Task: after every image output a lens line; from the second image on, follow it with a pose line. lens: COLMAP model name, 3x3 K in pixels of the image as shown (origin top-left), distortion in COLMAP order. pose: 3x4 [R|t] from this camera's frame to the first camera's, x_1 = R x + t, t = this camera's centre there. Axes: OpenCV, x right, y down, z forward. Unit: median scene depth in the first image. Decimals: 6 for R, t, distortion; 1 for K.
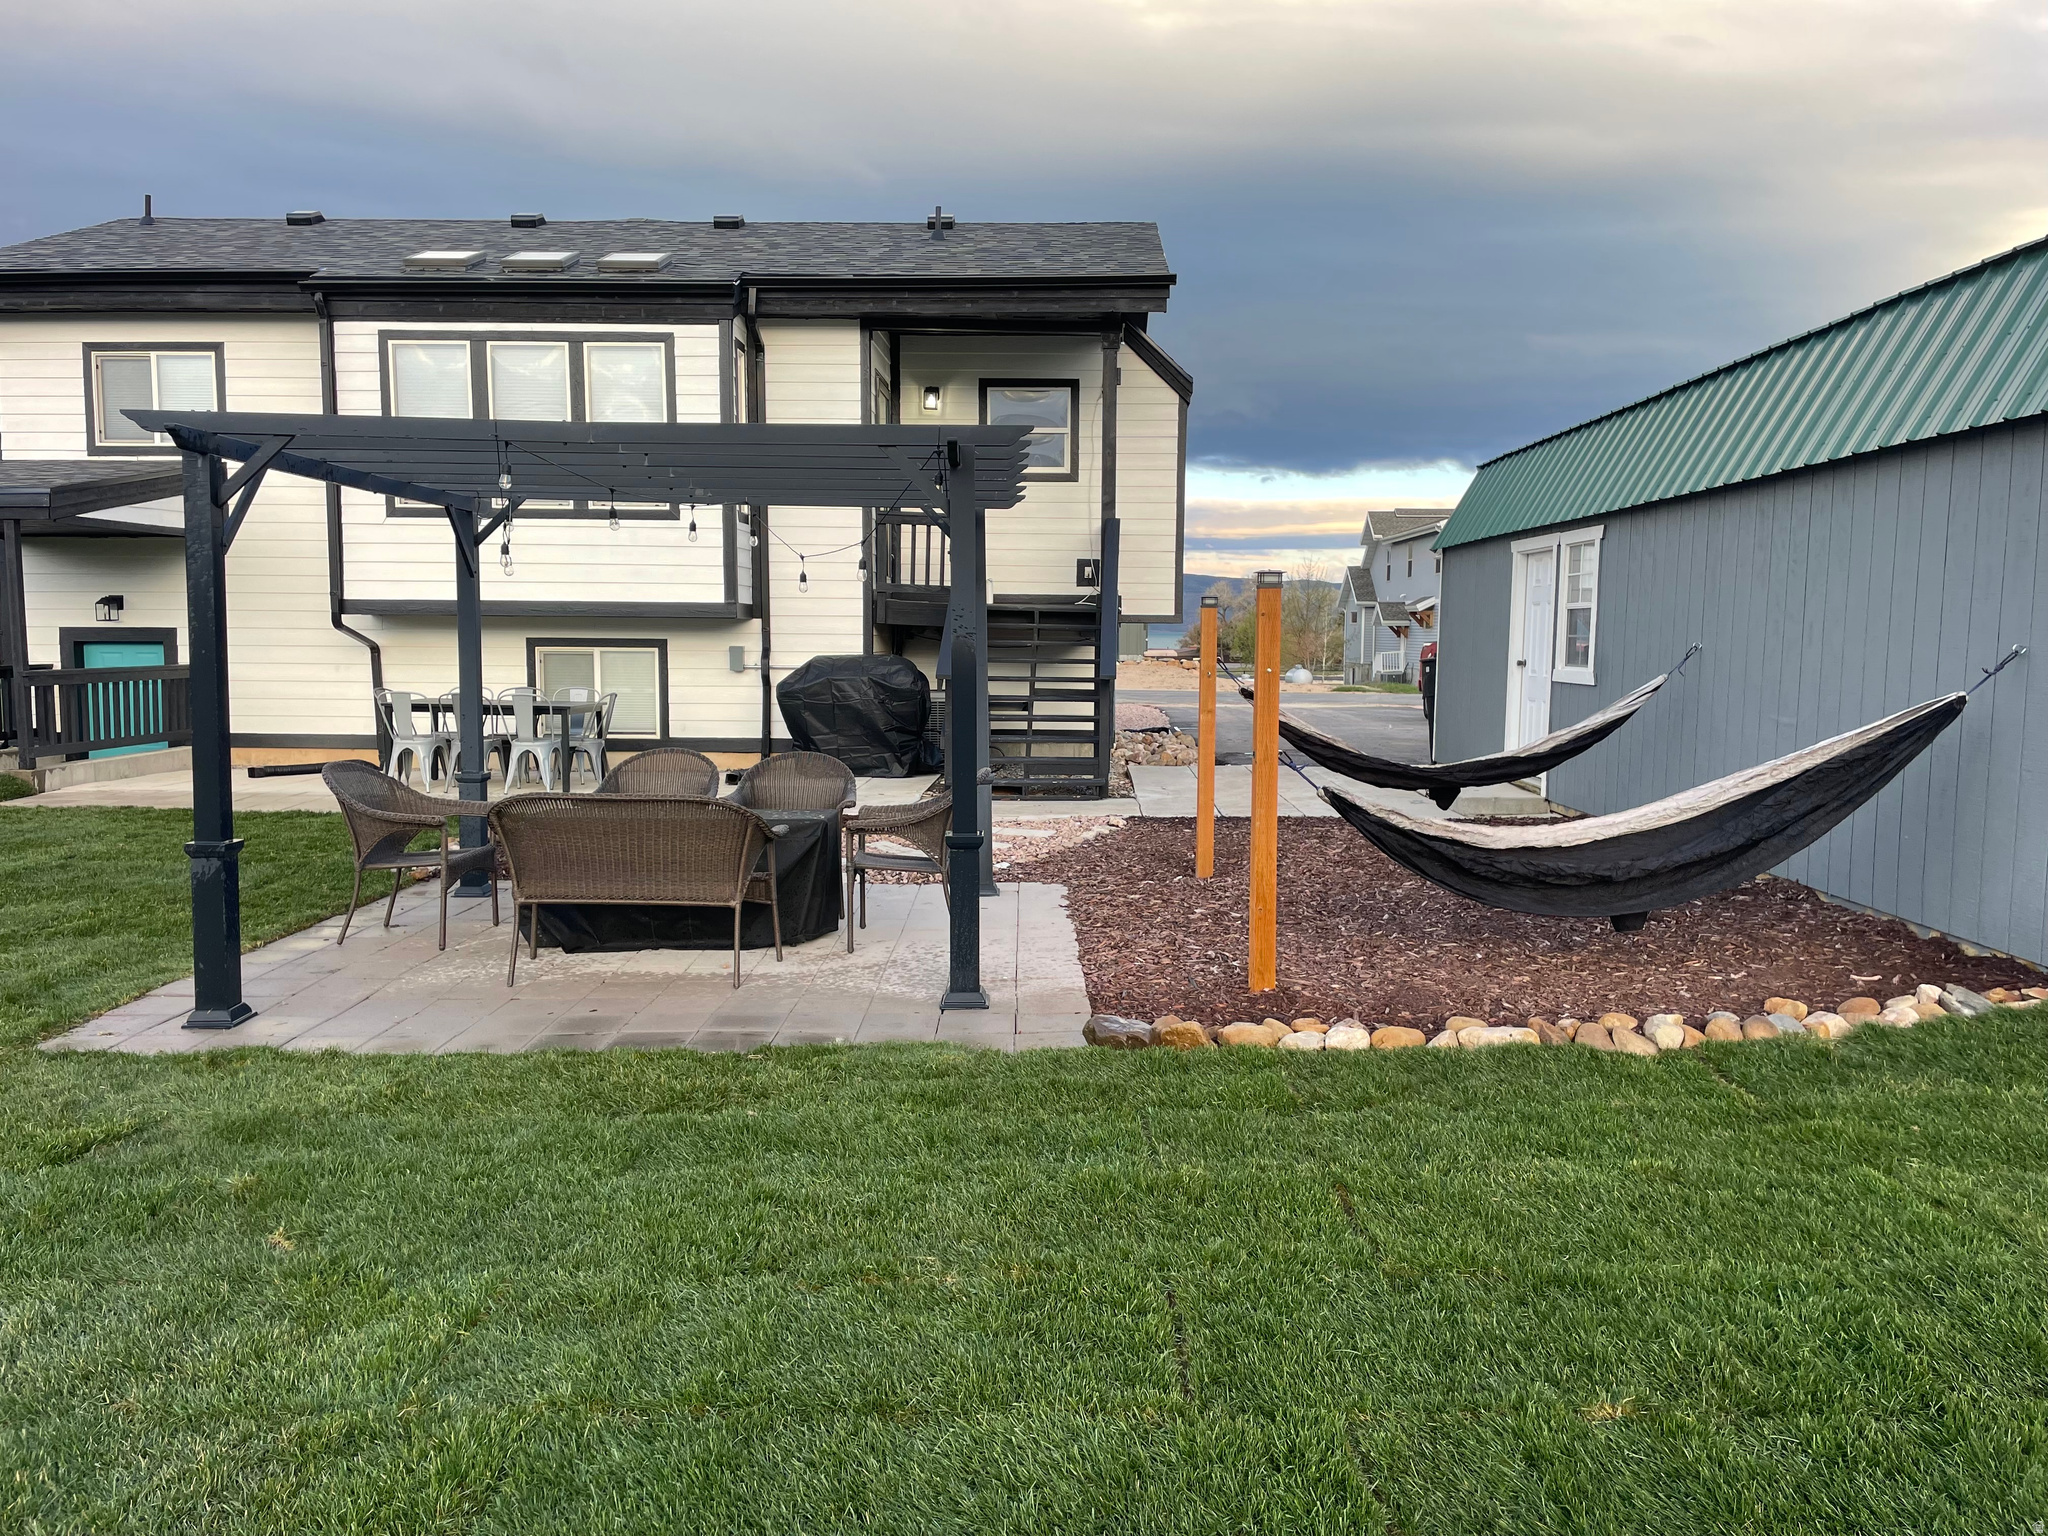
lens RADIAL K [[1568.0, 0, 1023.8], [0, 1568.0, 776.6], [0, 0, 1]] dist [0.114961, -0.184639]
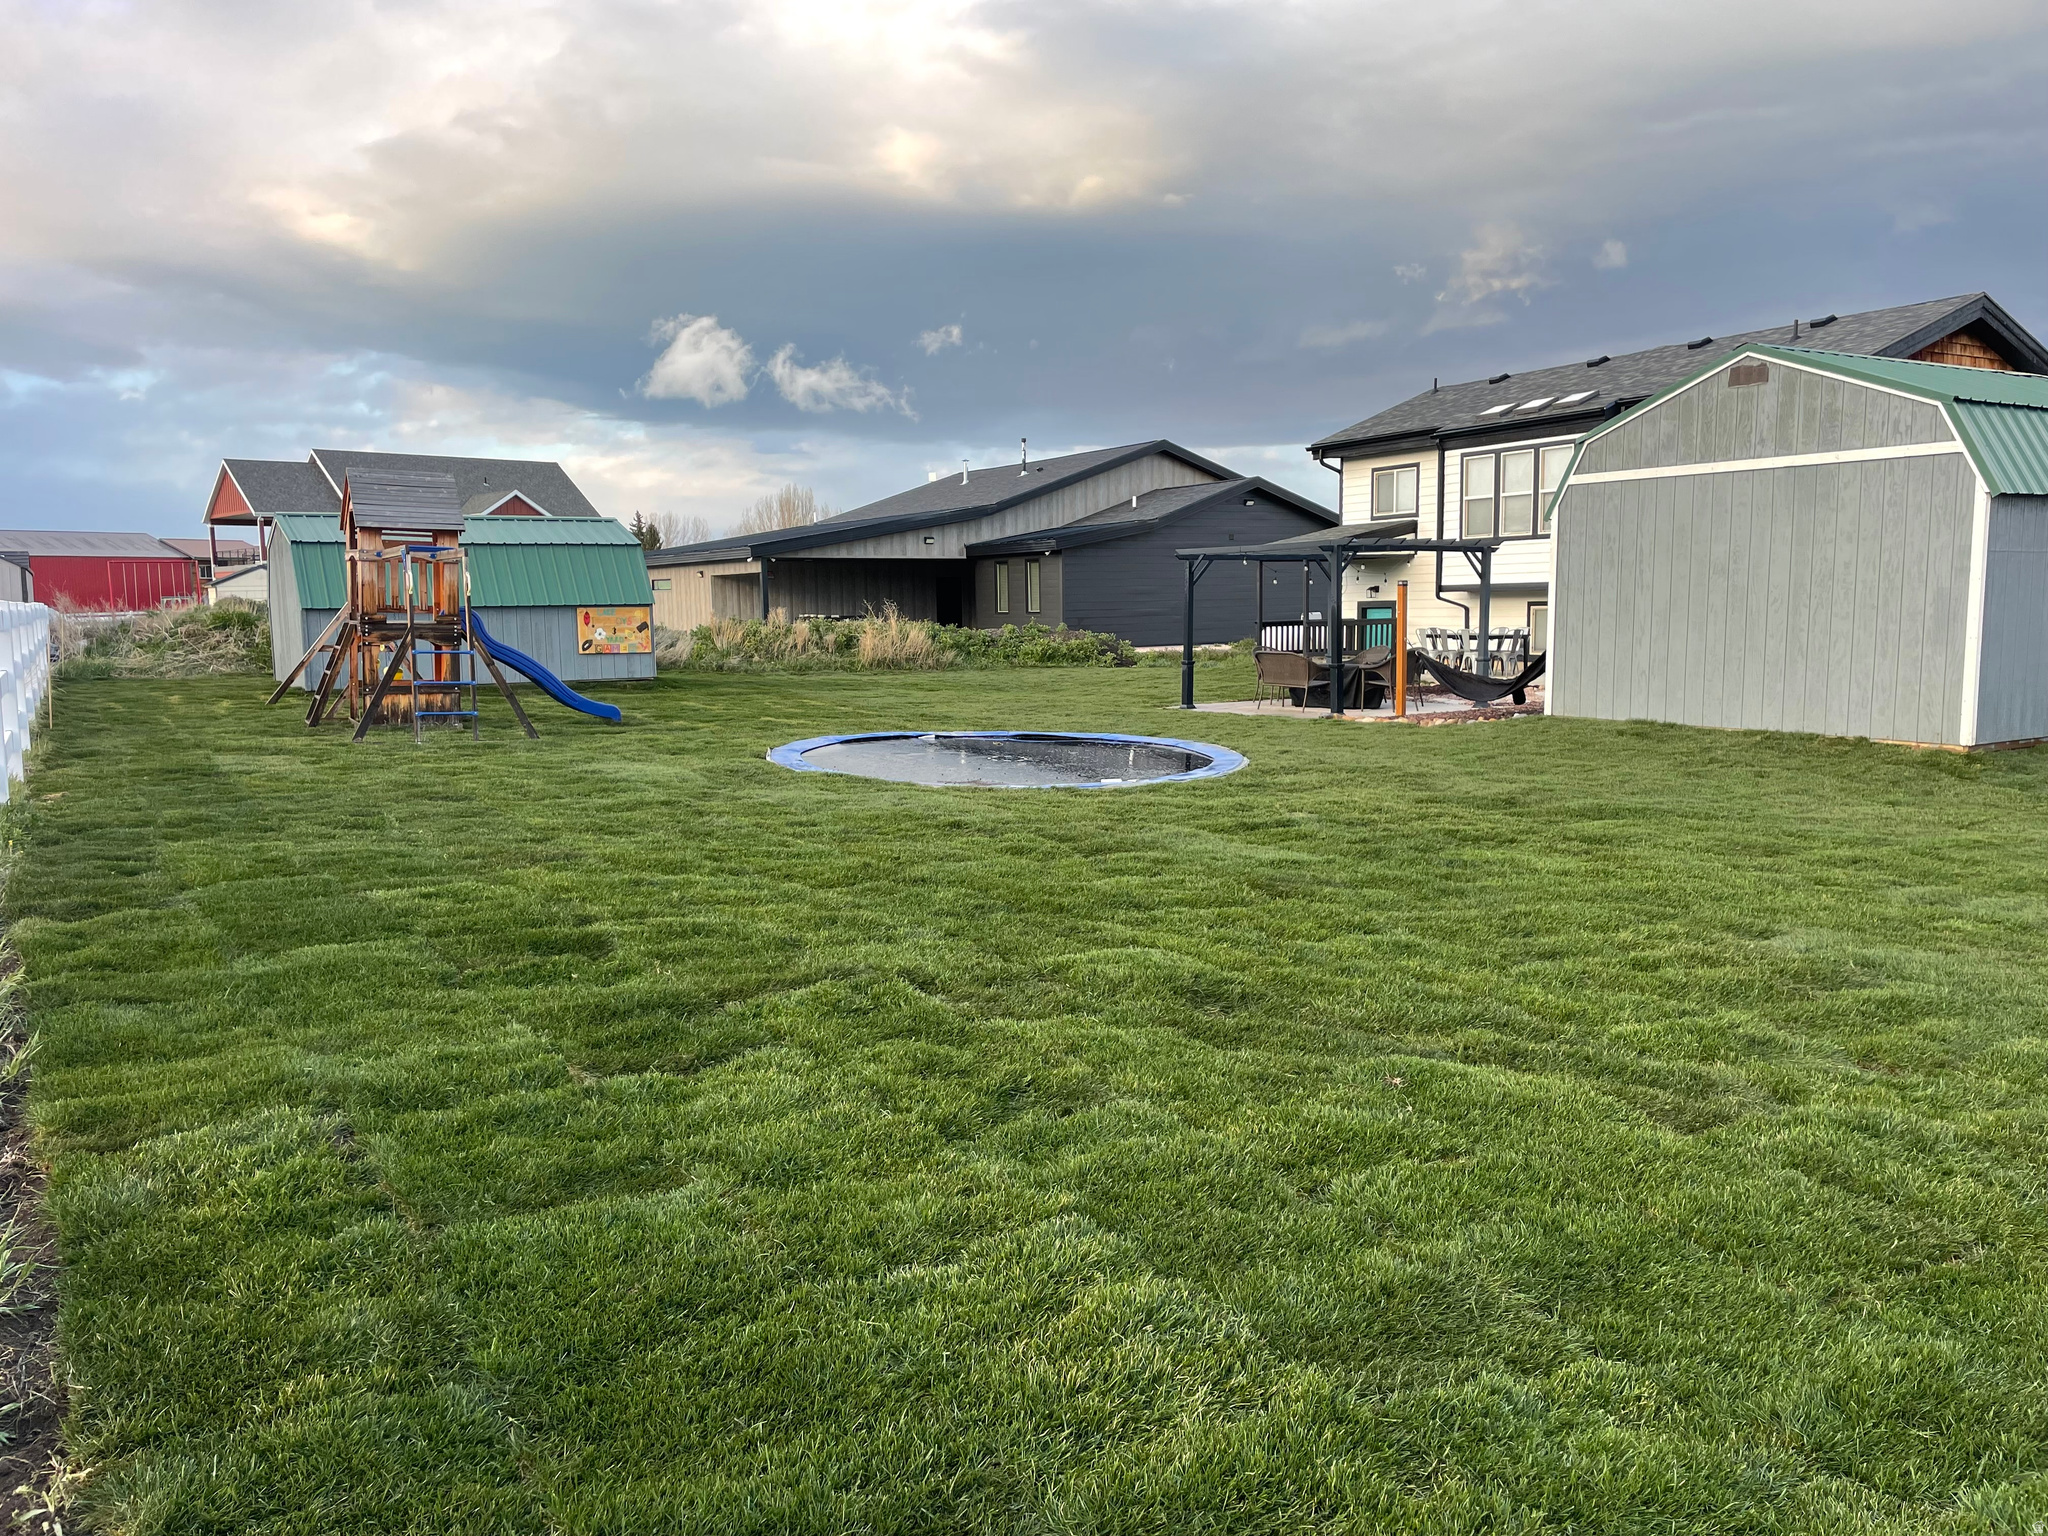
lens RADIAL K [[1568.0, 0, 1023.8], [0, 1568.0, 776.6], [0, 0, 1]] dist [0.114961, -0.184639]
pose [[0.528897, 0.074046, -0.845450, 1.032234], [-0.051691, 0.997148, 0.054994, 0.051724], [0.847110, 0.014616, 0.531216, -0.545553]]
